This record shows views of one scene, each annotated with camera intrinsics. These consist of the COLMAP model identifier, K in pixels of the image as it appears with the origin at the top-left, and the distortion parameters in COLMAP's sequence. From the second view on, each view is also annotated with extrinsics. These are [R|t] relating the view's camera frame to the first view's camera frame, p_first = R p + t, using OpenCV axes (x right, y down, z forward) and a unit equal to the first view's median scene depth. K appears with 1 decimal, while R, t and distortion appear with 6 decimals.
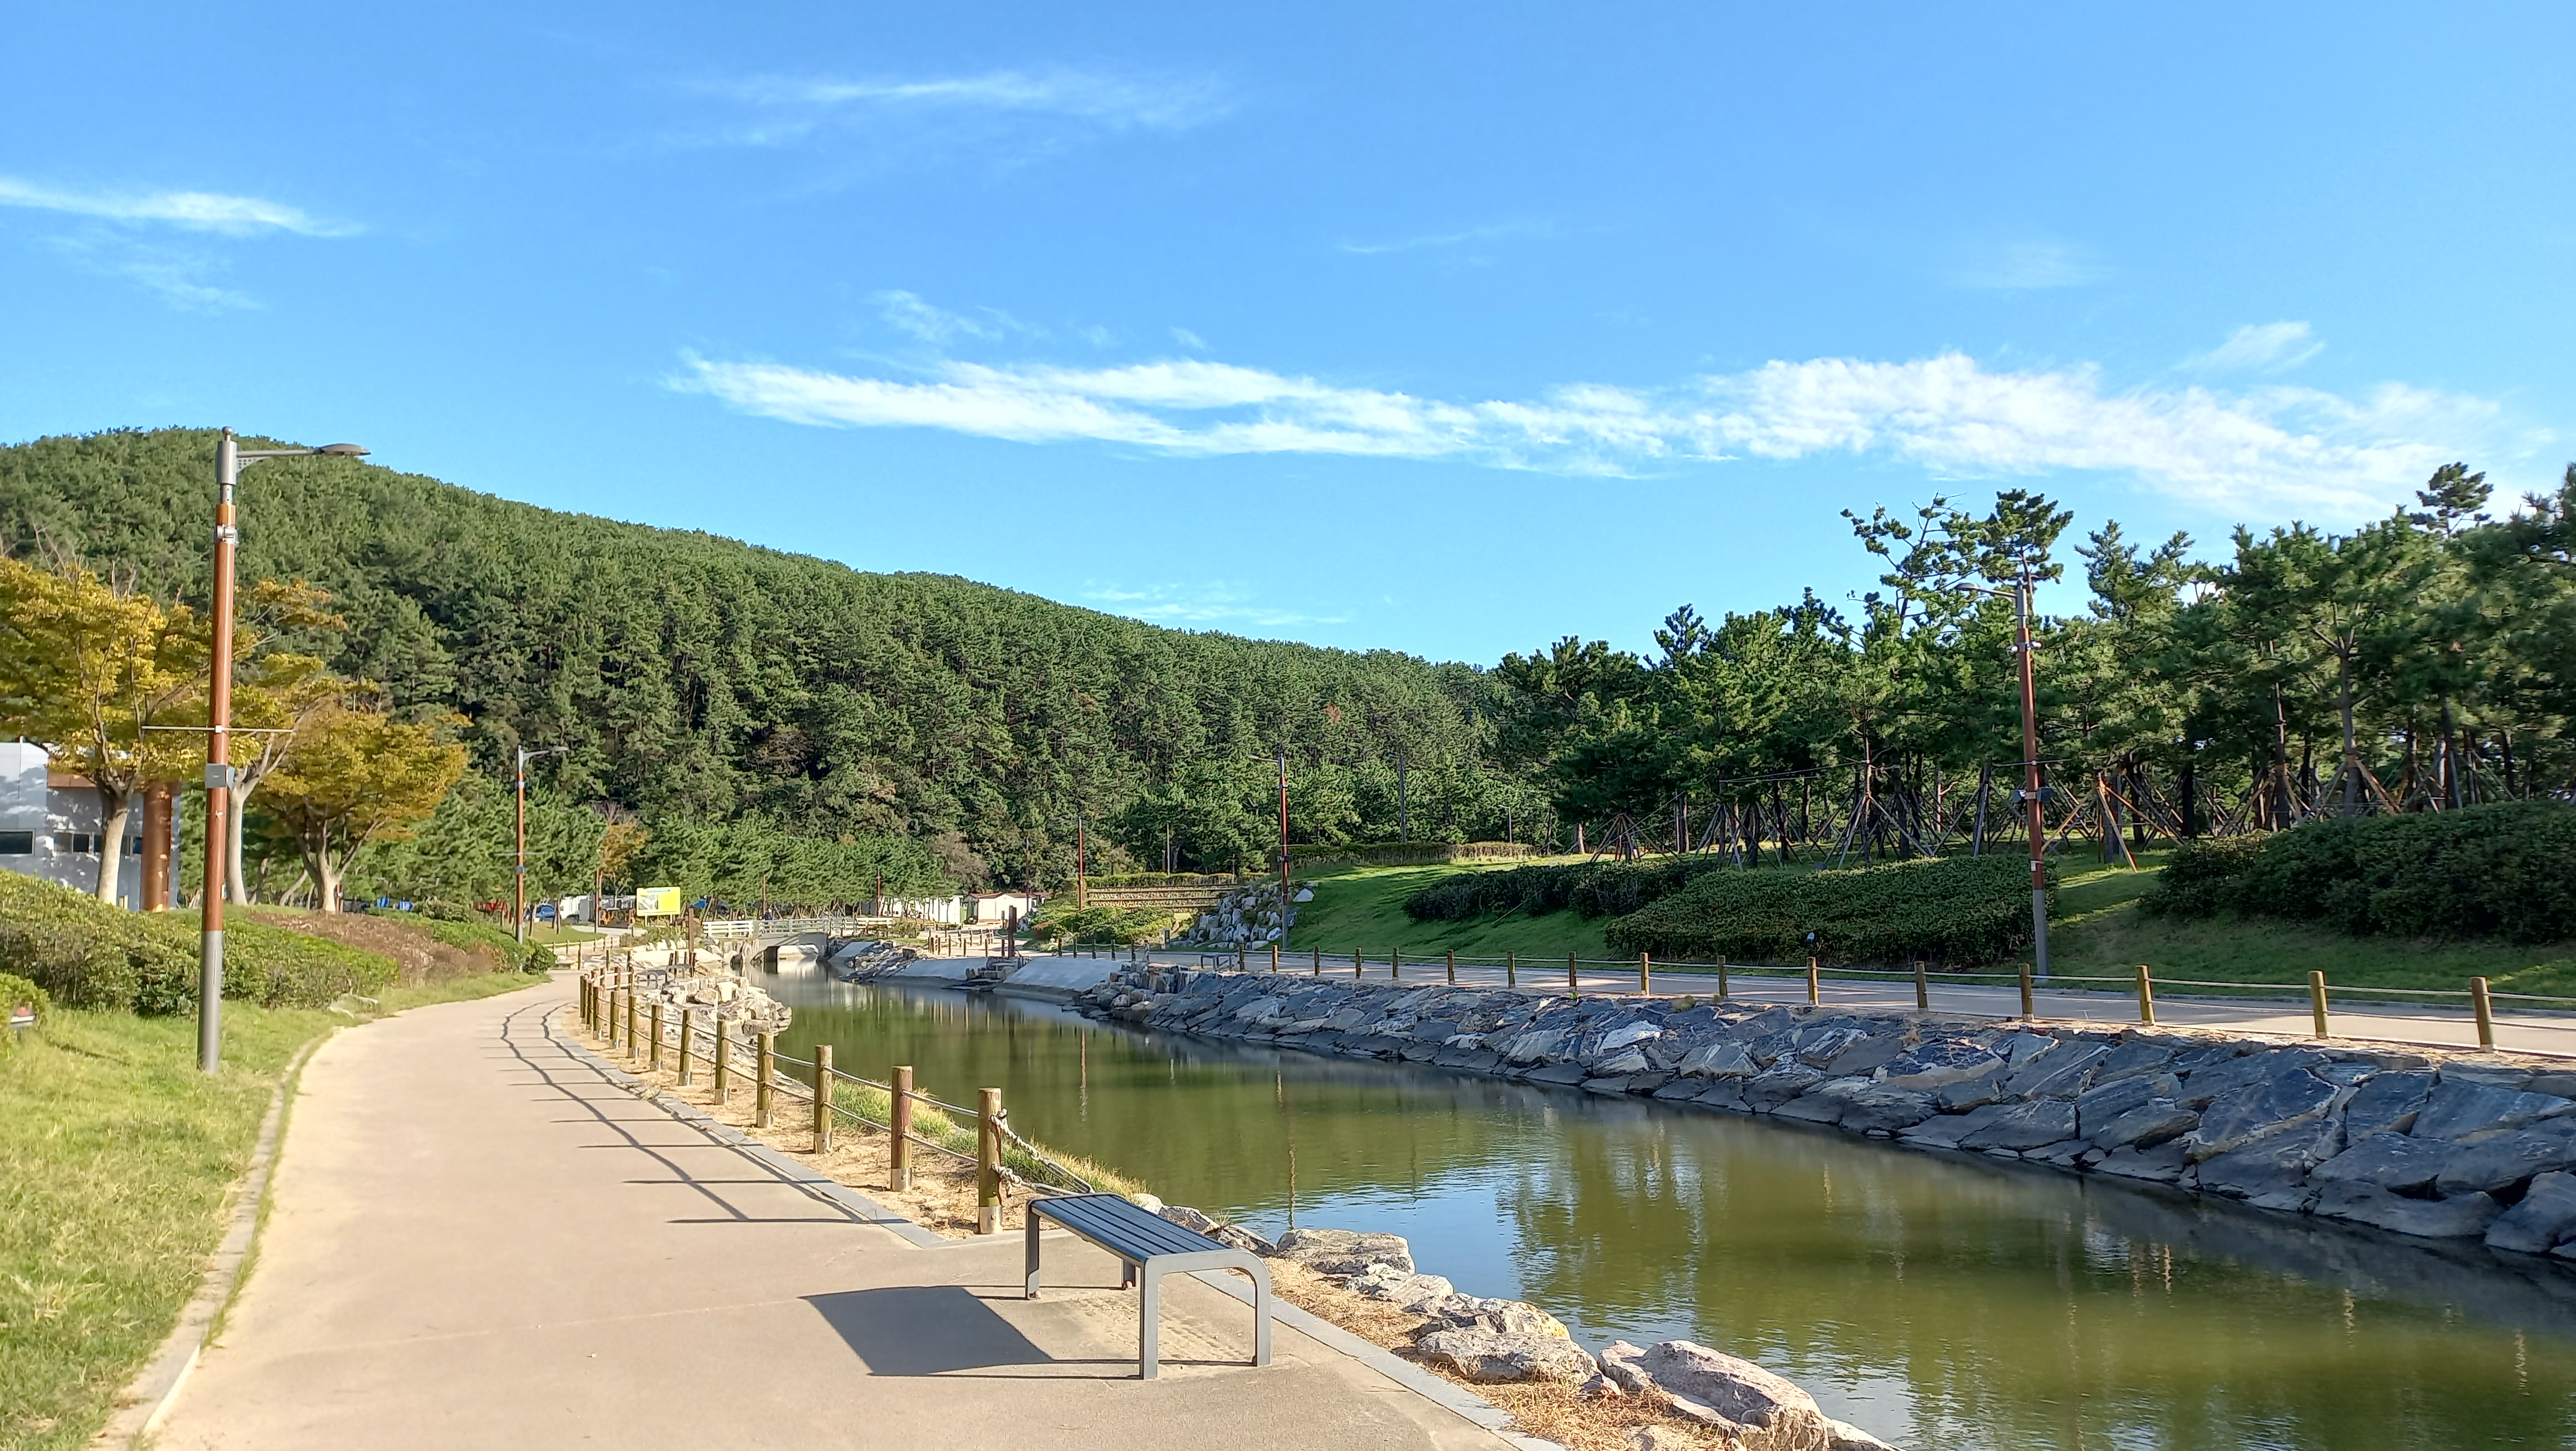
lens RADIAL K [[1740.4, 0, 1288.0], [0, 1740.4, 725.5], [0, 0, 1]] dist [-0.108055, 0.086330]
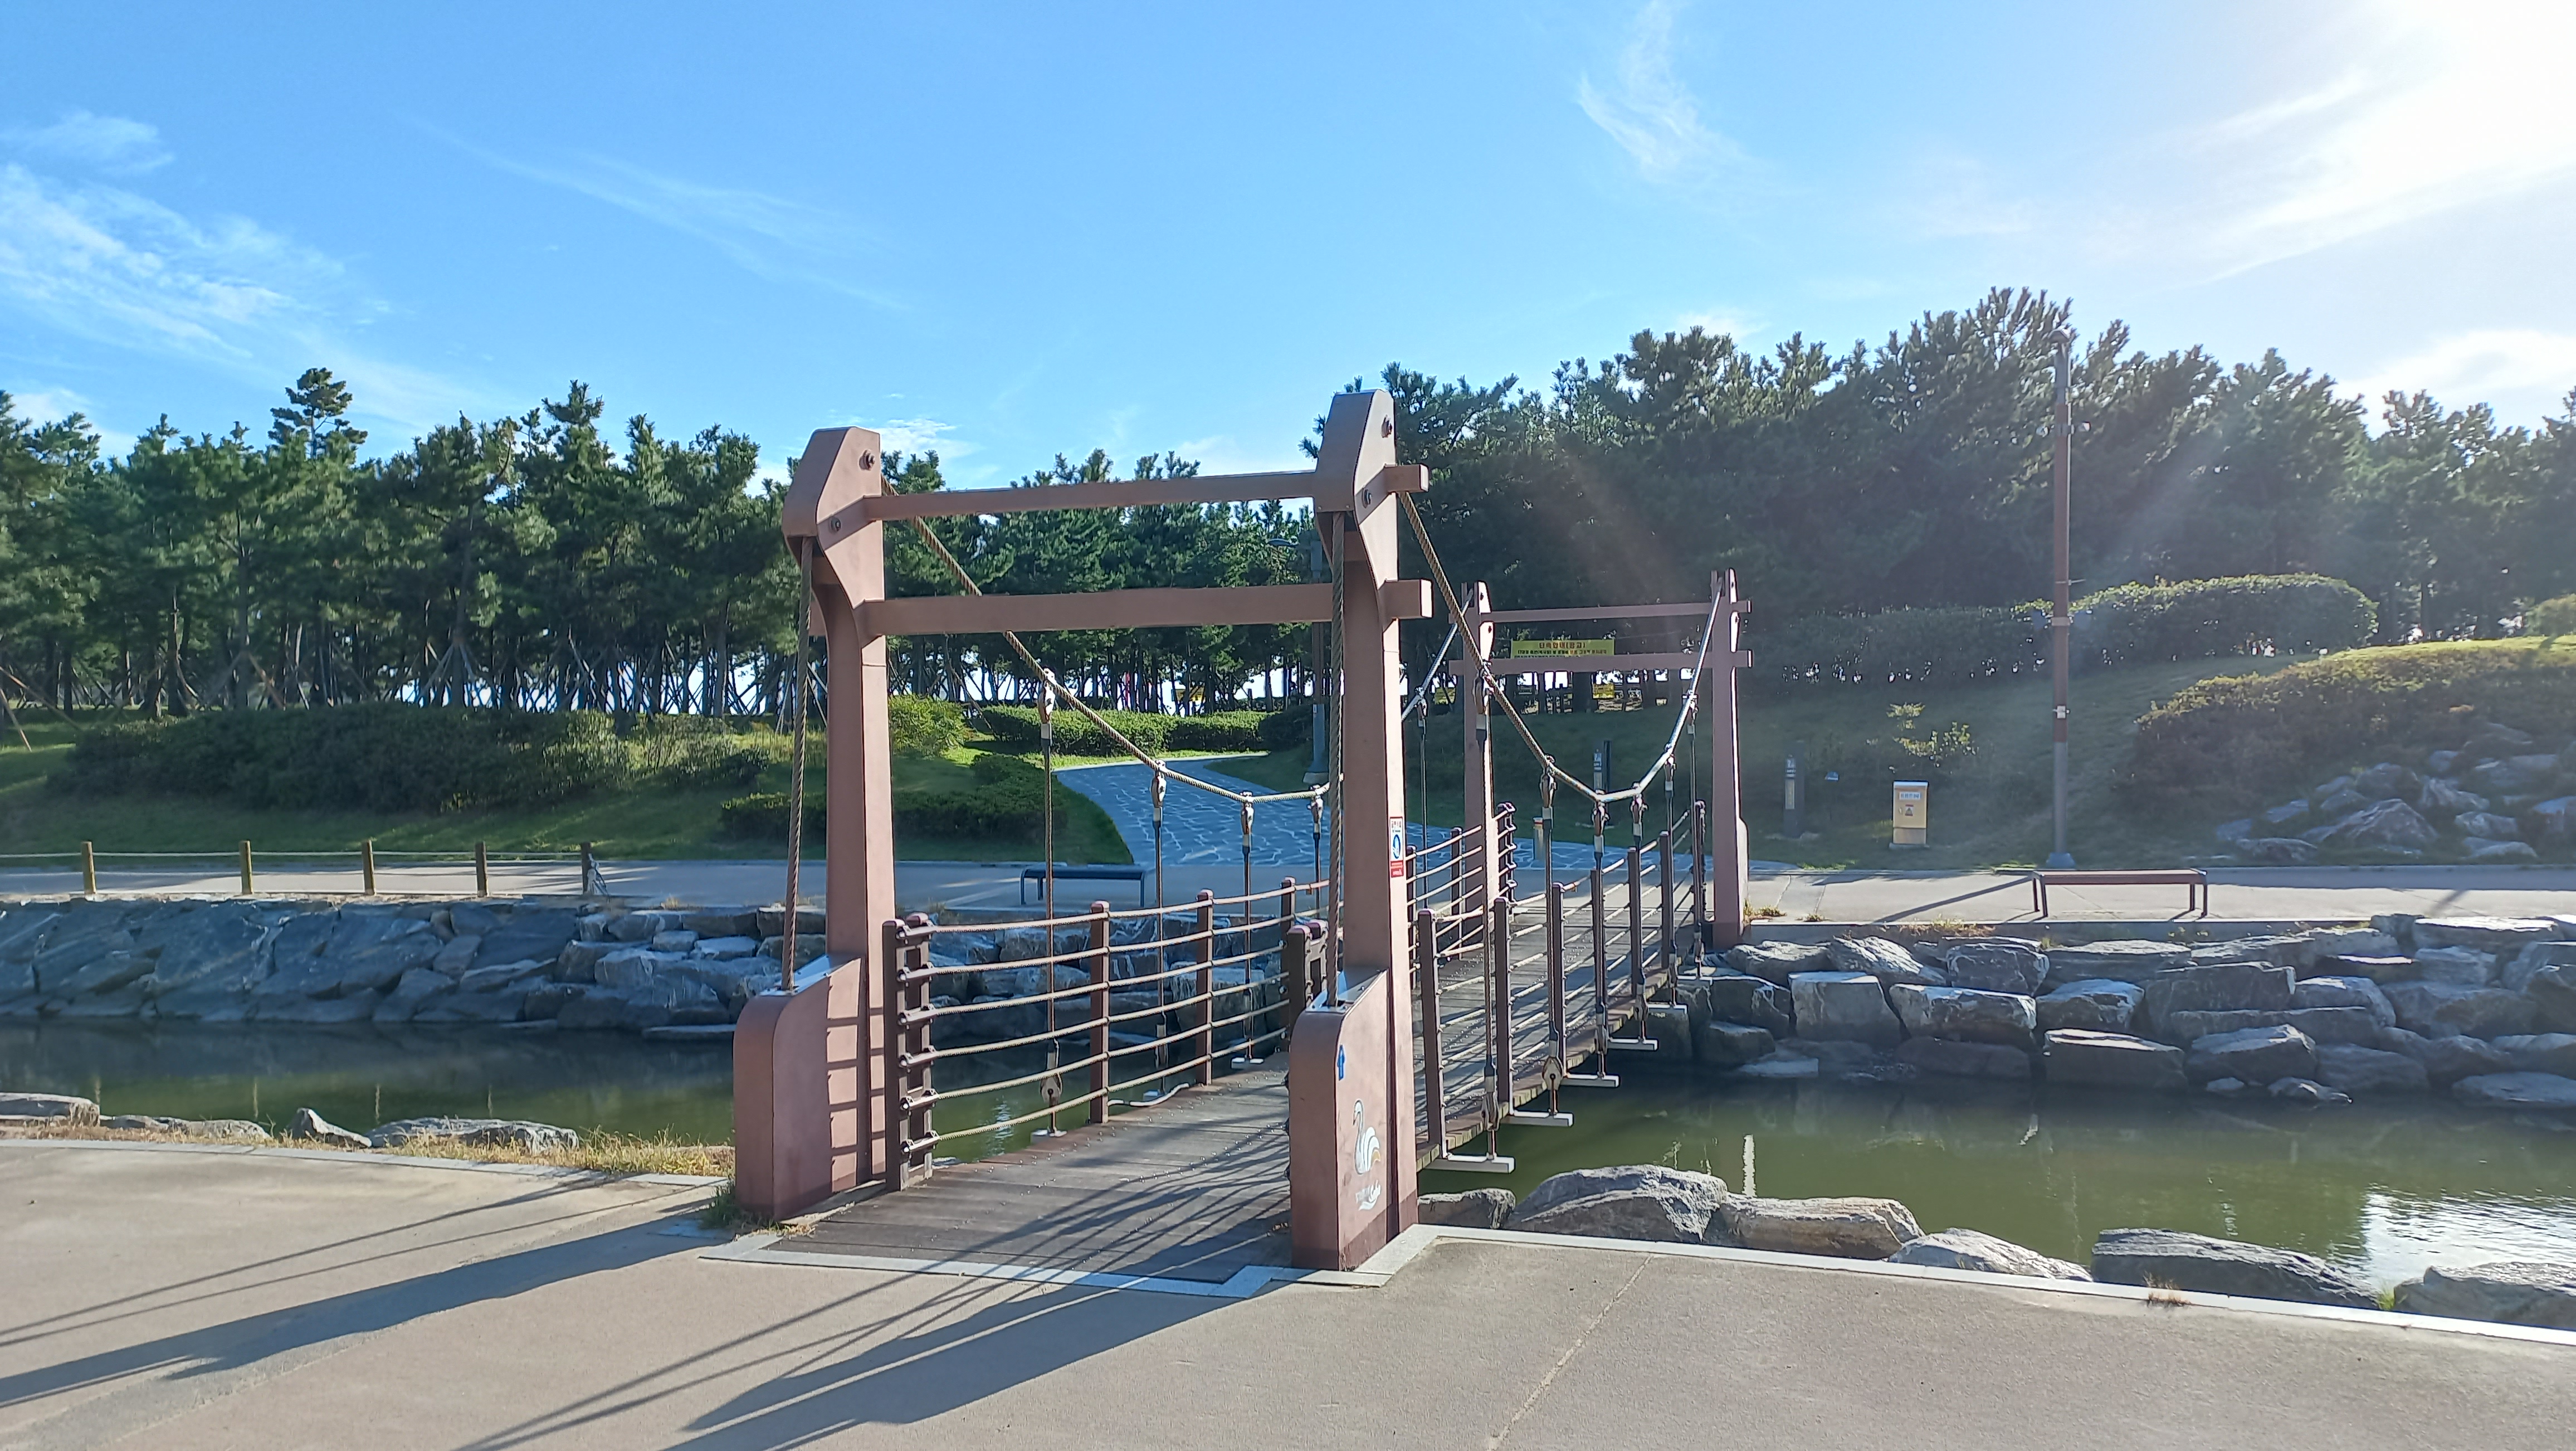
lens RADIAL K [[1847.1, 0, 1288.0], [0, 1847.1, 725.5], [0, 0, 1]] dist [-0.007815, 0.000868]
pose [[0.443714, 0.007216, 0.896139, -0.232203], [-0.084994, 0.995799, 0.034066, -0.045115], [-0.892129, -0.091282, 0.442464, -0.248243]]
